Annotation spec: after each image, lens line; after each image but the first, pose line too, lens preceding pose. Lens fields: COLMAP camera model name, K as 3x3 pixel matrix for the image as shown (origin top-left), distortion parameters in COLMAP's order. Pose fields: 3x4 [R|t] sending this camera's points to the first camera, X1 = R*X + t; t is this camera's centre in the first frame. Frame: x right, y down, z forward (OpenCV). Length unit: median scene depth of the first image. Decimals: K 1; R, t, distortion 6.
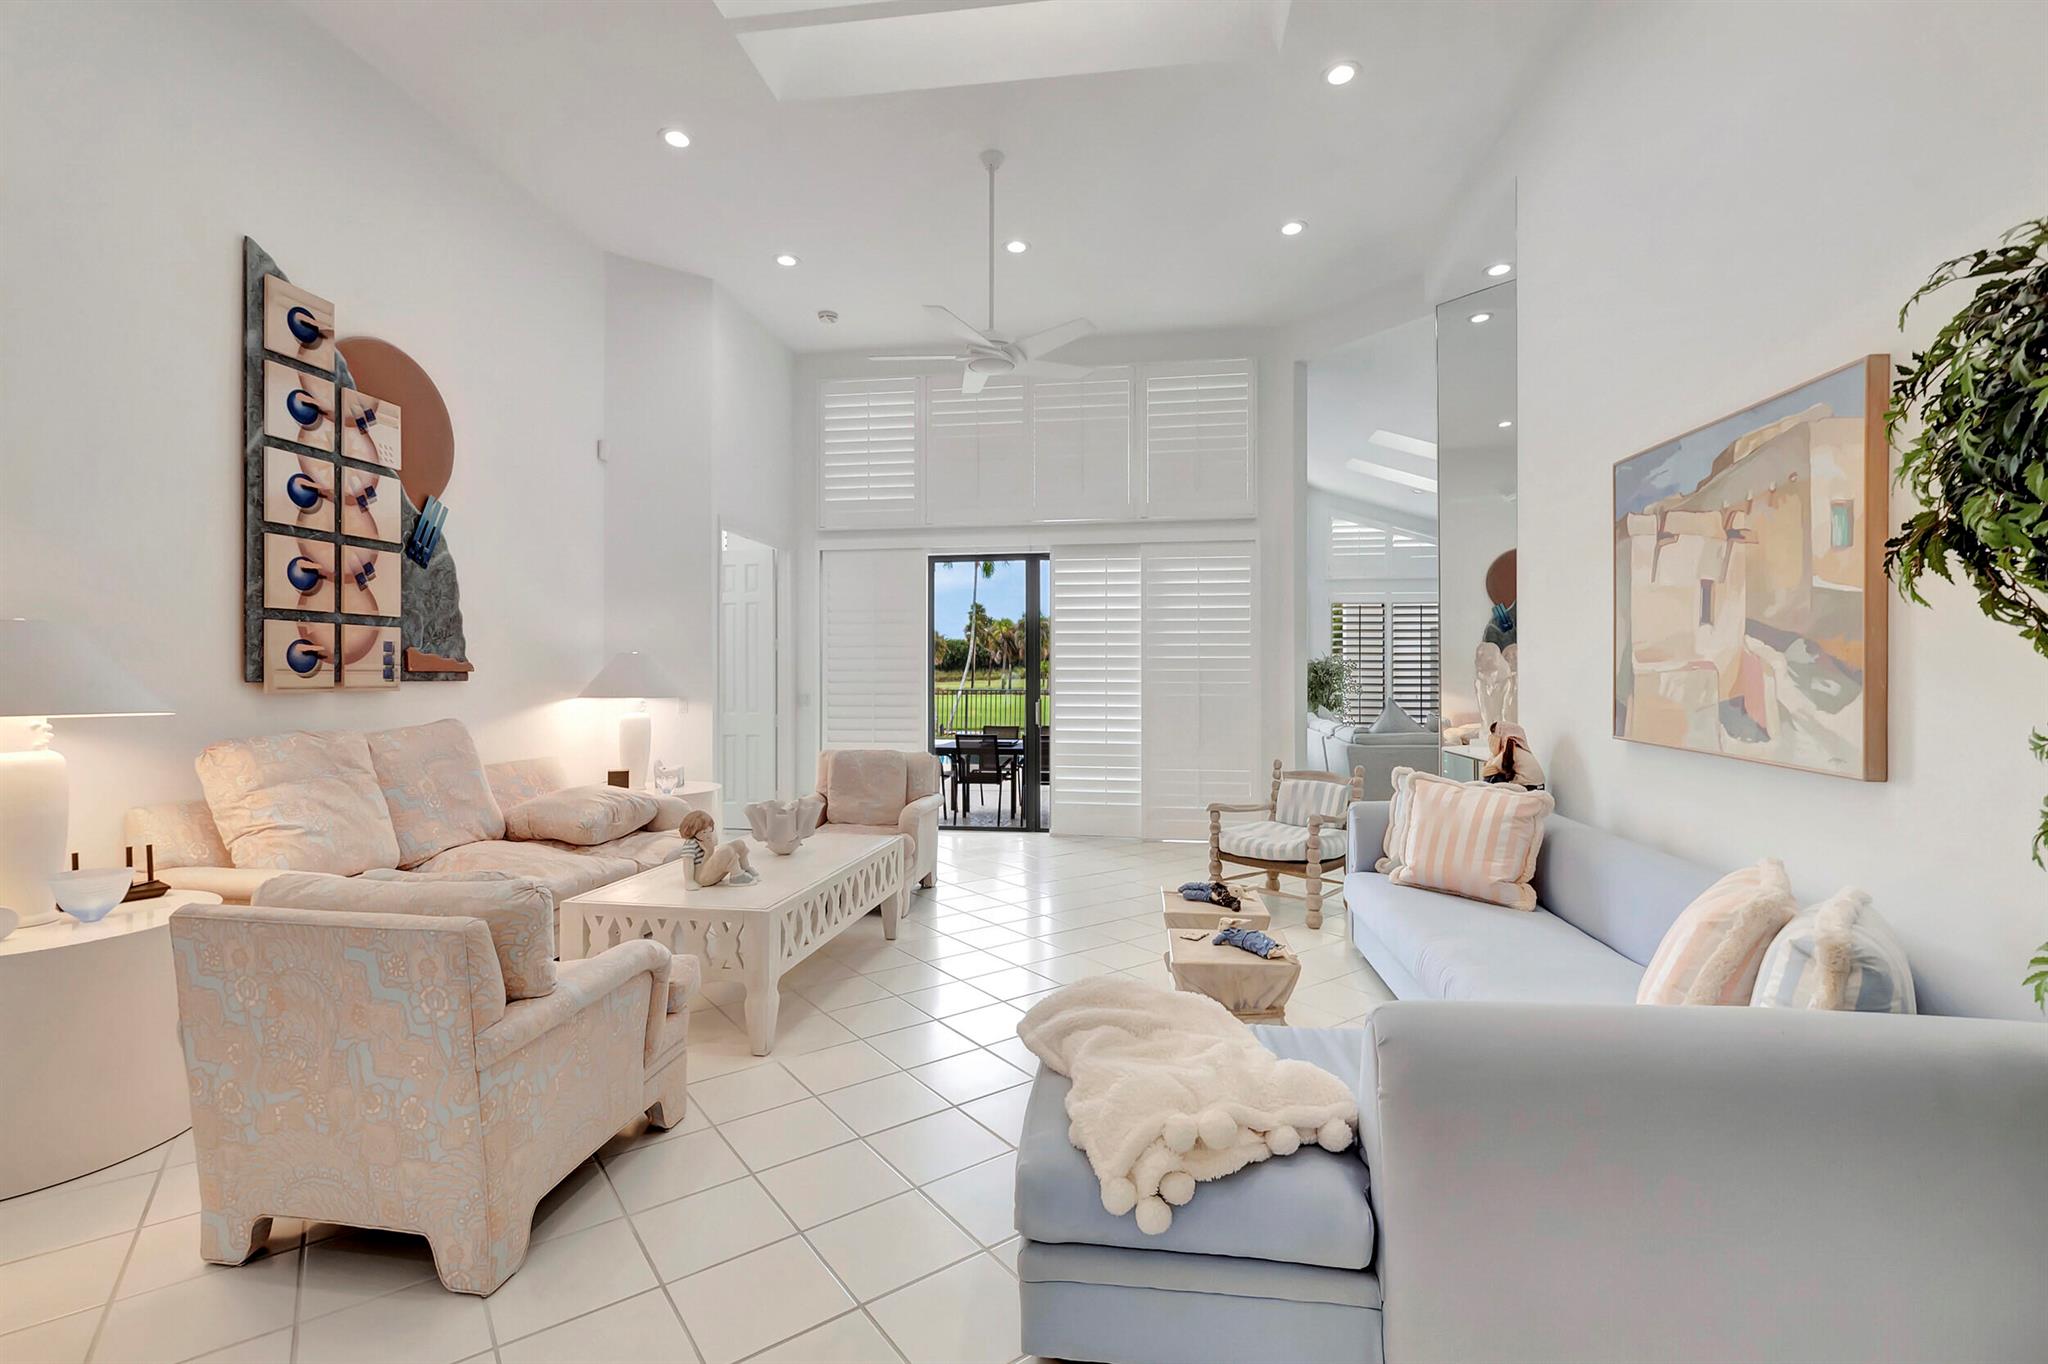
lens RADIAL K [[910.8, 0, 1019.3], [0, 910.8, 670.3], [0, 0, 1]] dist [-0.001940, -0.000525]
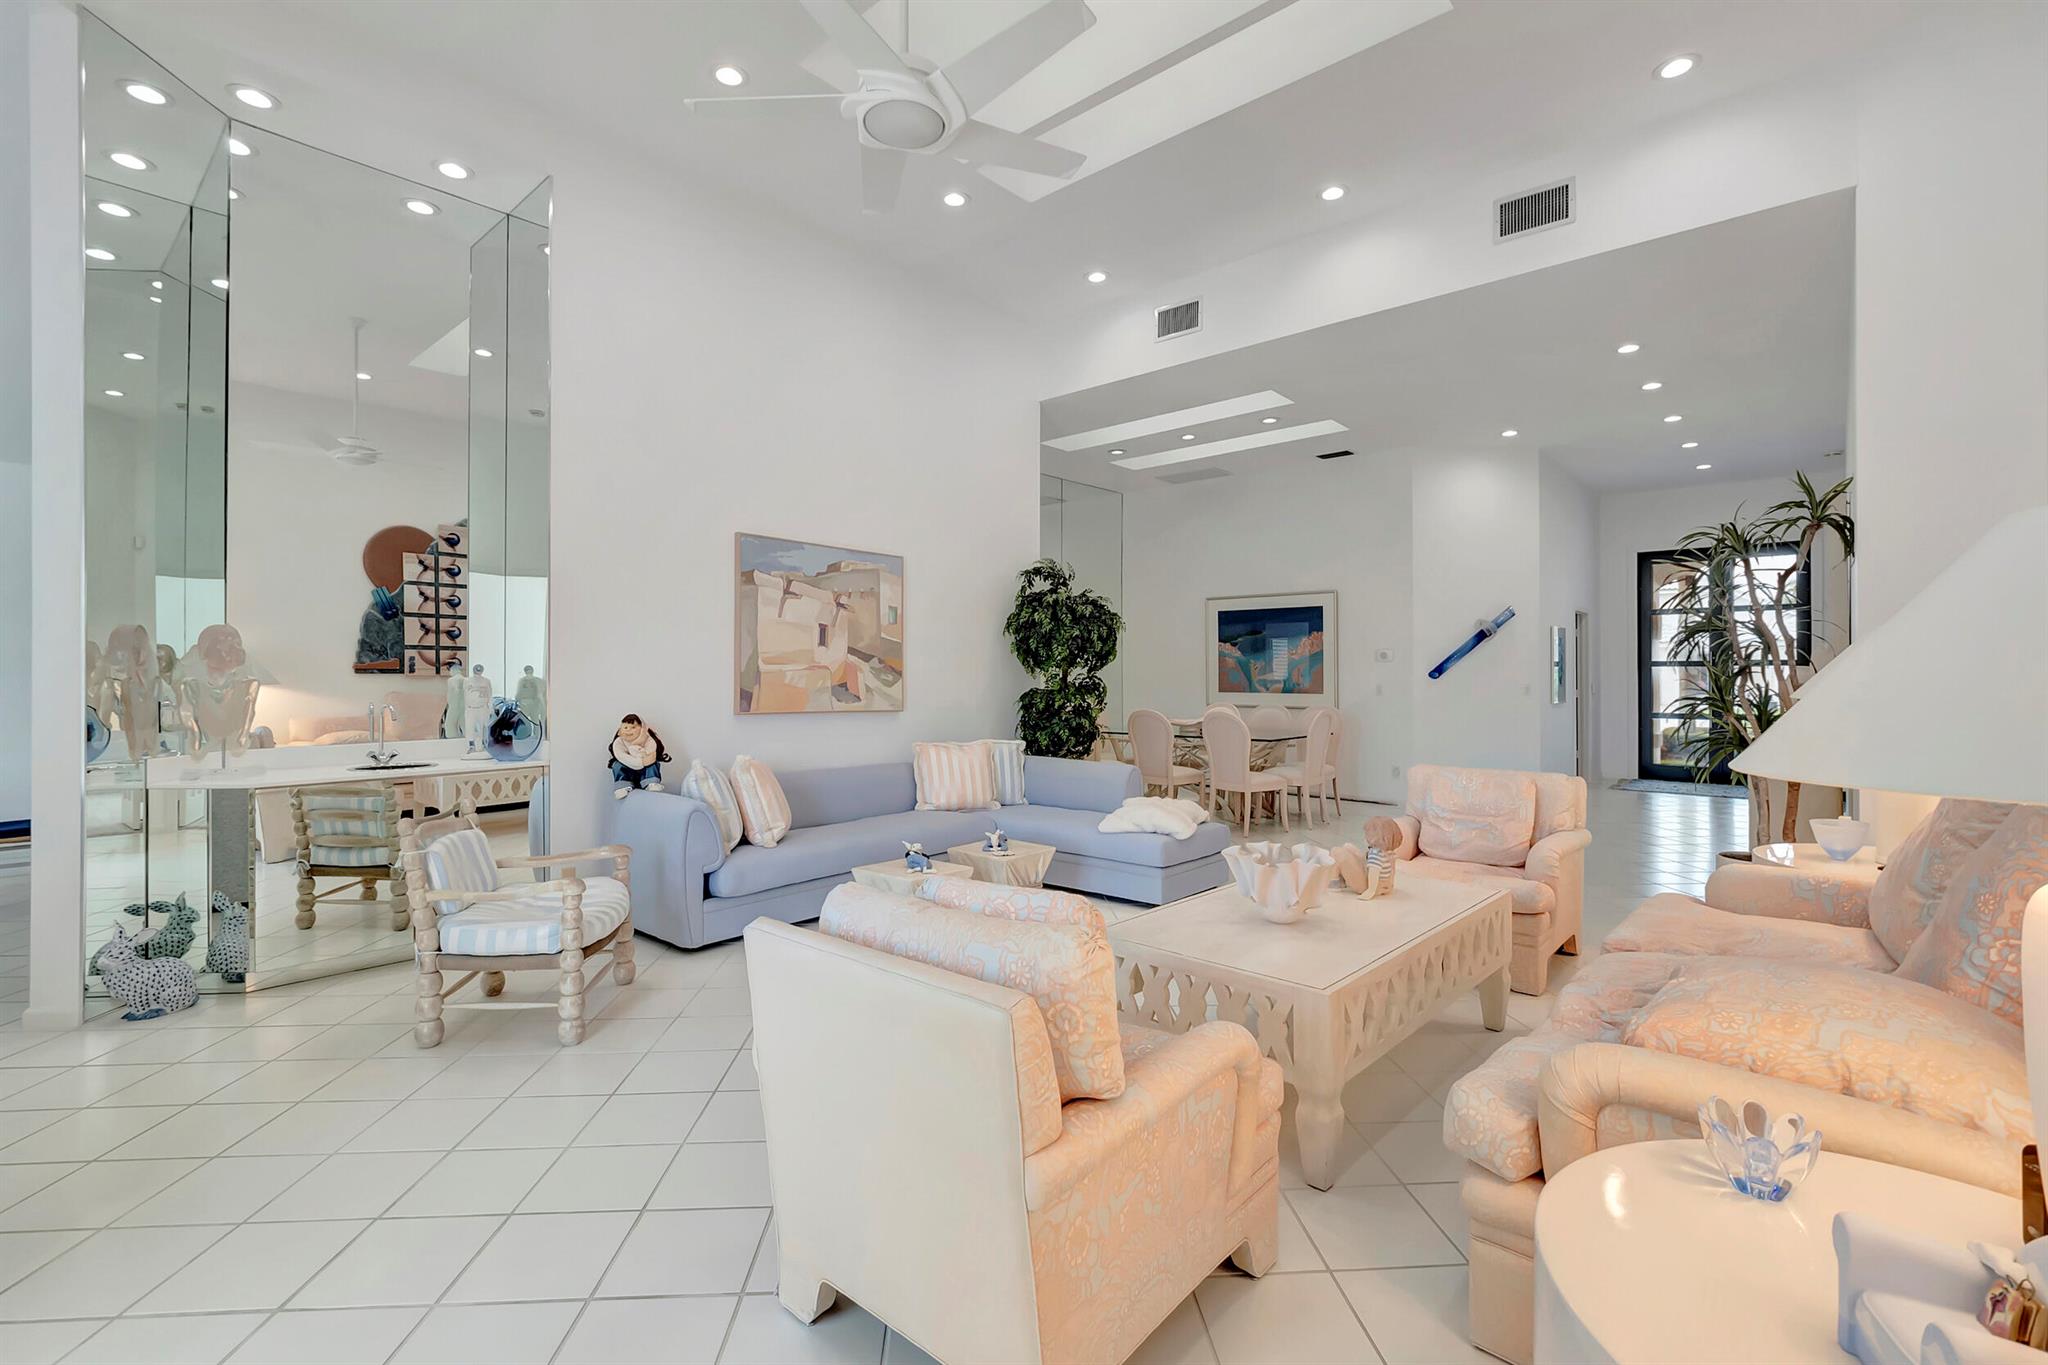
lens RADIAL K [[910.8, 0, 1019.3], [0, 910.8, 670.8], [0, 0, 1]] dist [-0.001940, -0.000525]
pose [[-0.829435, 0.003745, 0.558591, -0.519790], [-0.000731, 0.999969, -0.007791, 0.012484], [-0.558603, -0.006871, -0.829406, 1.792594]]
